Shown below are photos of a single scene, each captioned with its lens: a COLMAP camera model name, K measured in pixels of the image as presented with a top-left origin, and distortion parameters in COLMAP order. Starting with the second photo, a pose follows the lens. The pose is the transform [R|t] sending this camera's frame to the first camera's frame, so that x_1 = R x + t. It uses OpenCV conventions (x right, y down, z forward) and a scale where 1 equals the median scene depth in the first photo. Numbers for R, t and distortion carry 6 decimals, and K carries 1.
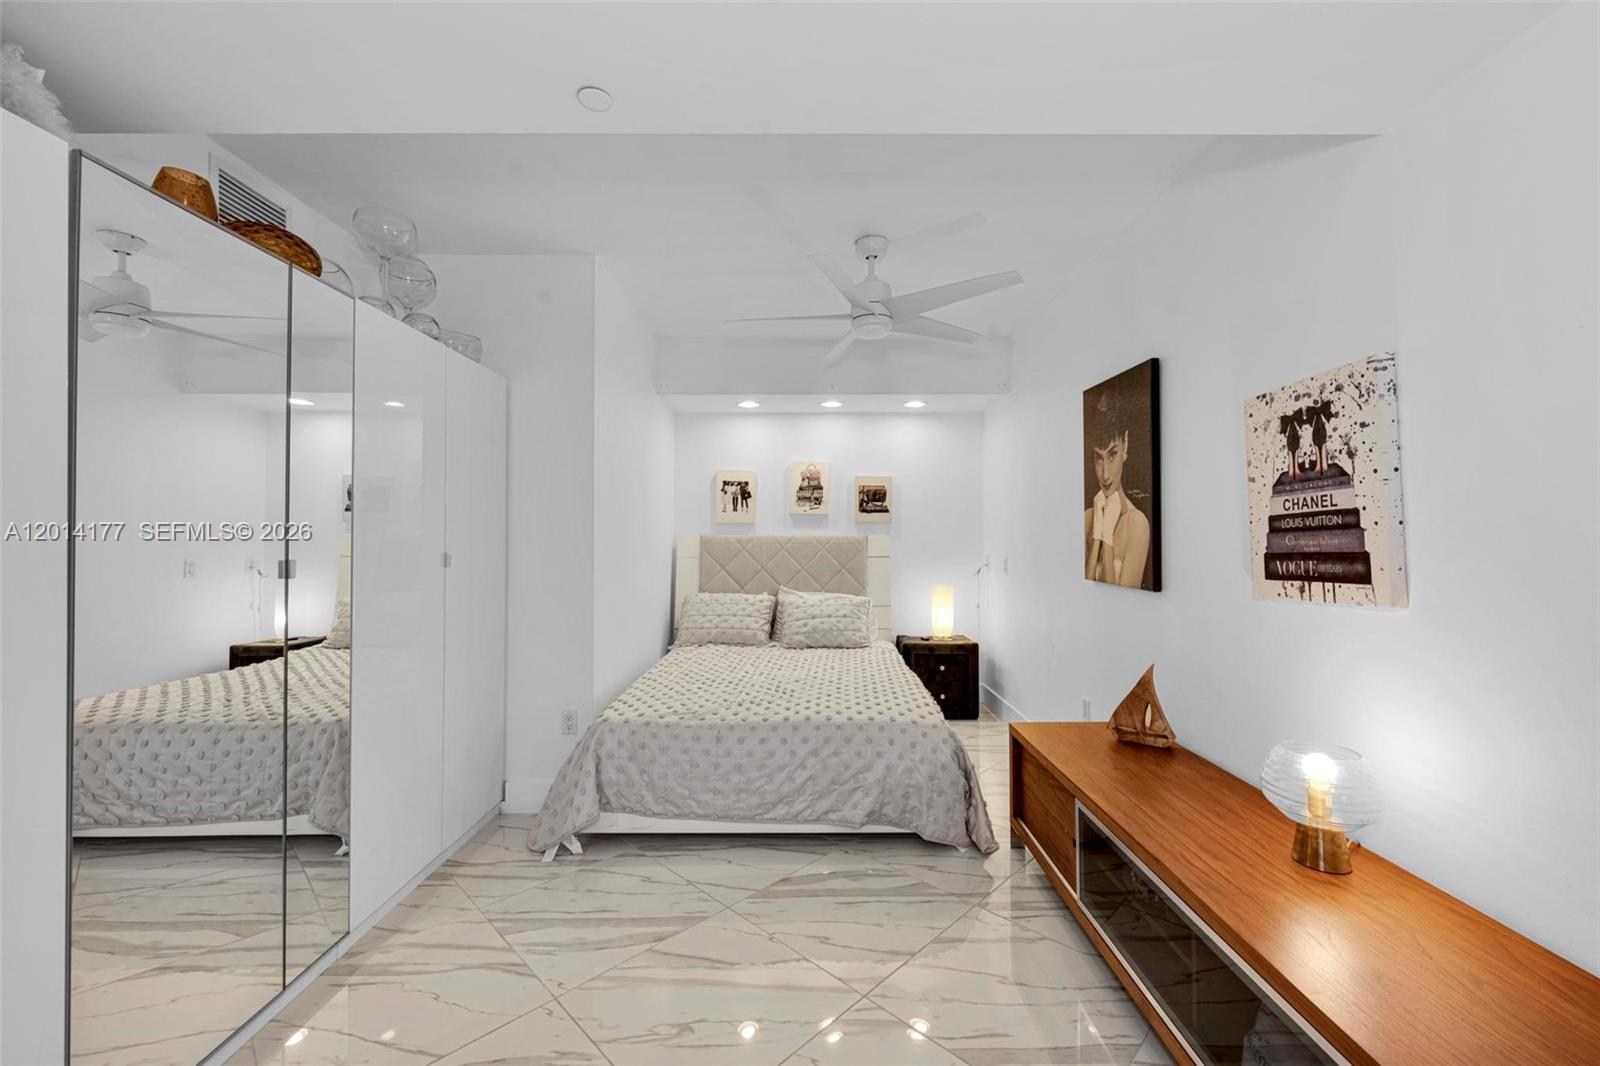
lens RADIAL K [[634.2, 0, 806.4], [0, 634.2, 534.6], [0, 0, 1]] dist [-0.002645, -0.000016]
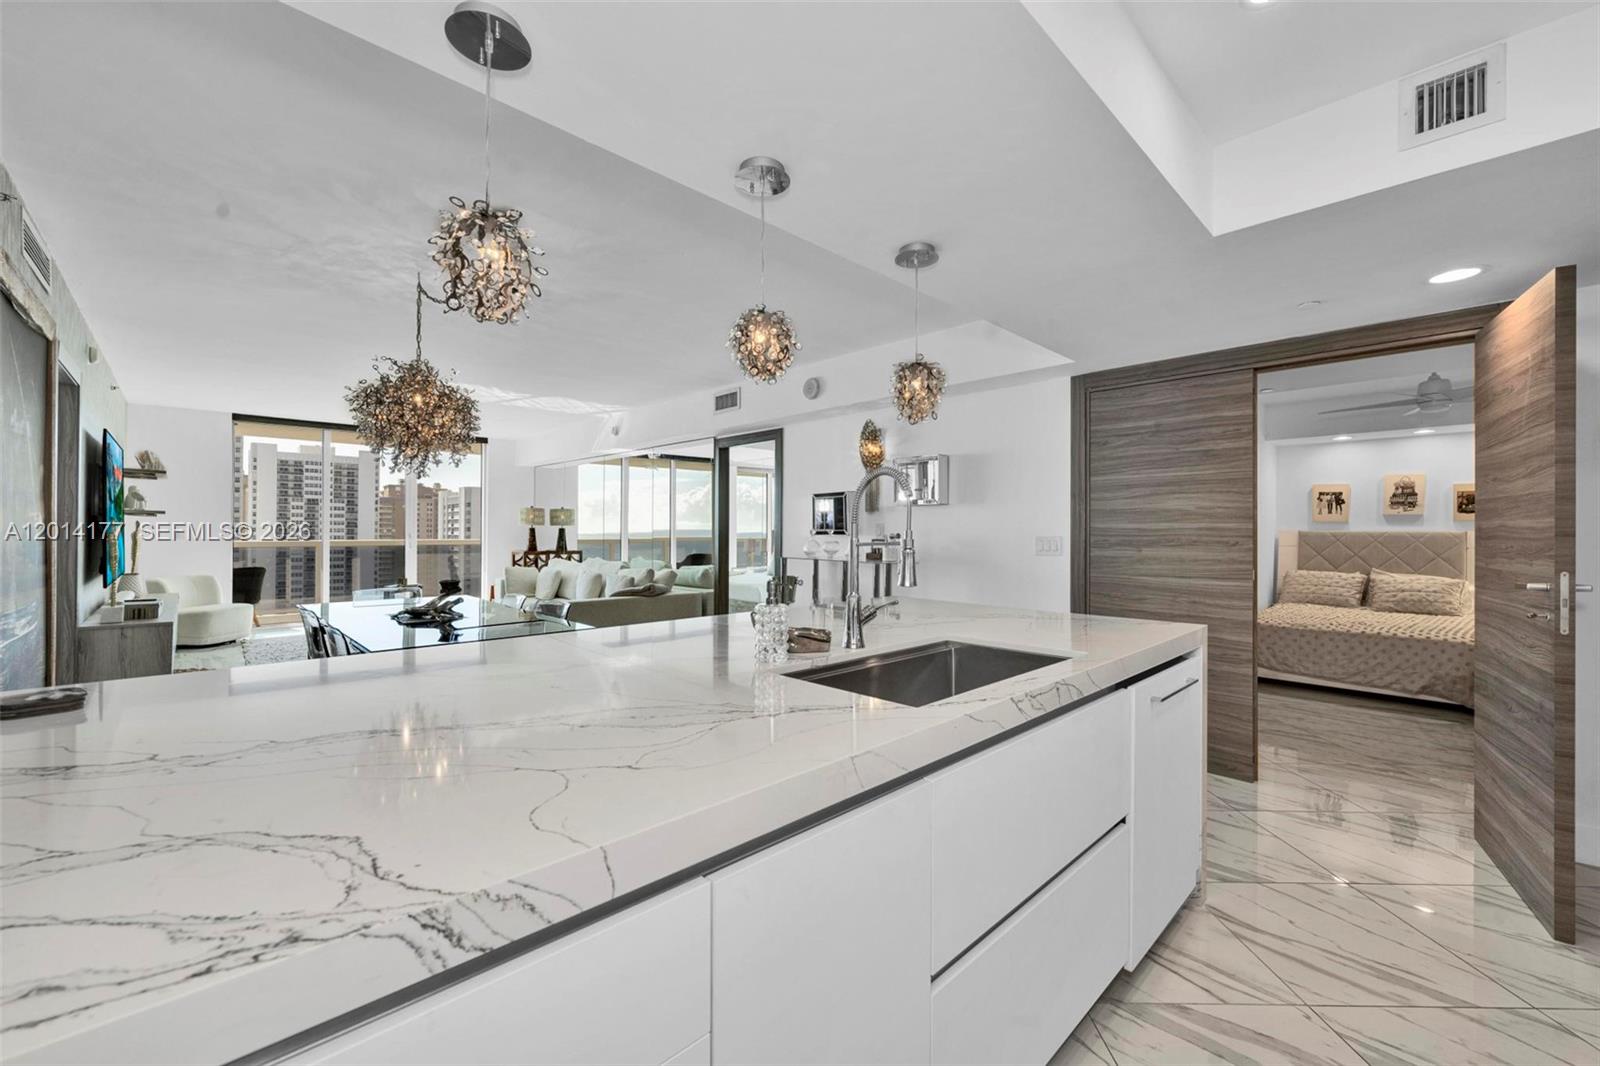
lens RADIAL K [[634.2, 0, 799.2], [0, 634.2, 528.5], [0, 0, 1]] dist [-0.002645, -0.000016]
pose [[0.684603, 0.000928, -0.728916, 0.108518], [0.000674, 0.999998, 0.001906, -0.007668], [0.728916, -0.001796, 0.684601, -0.845364]]
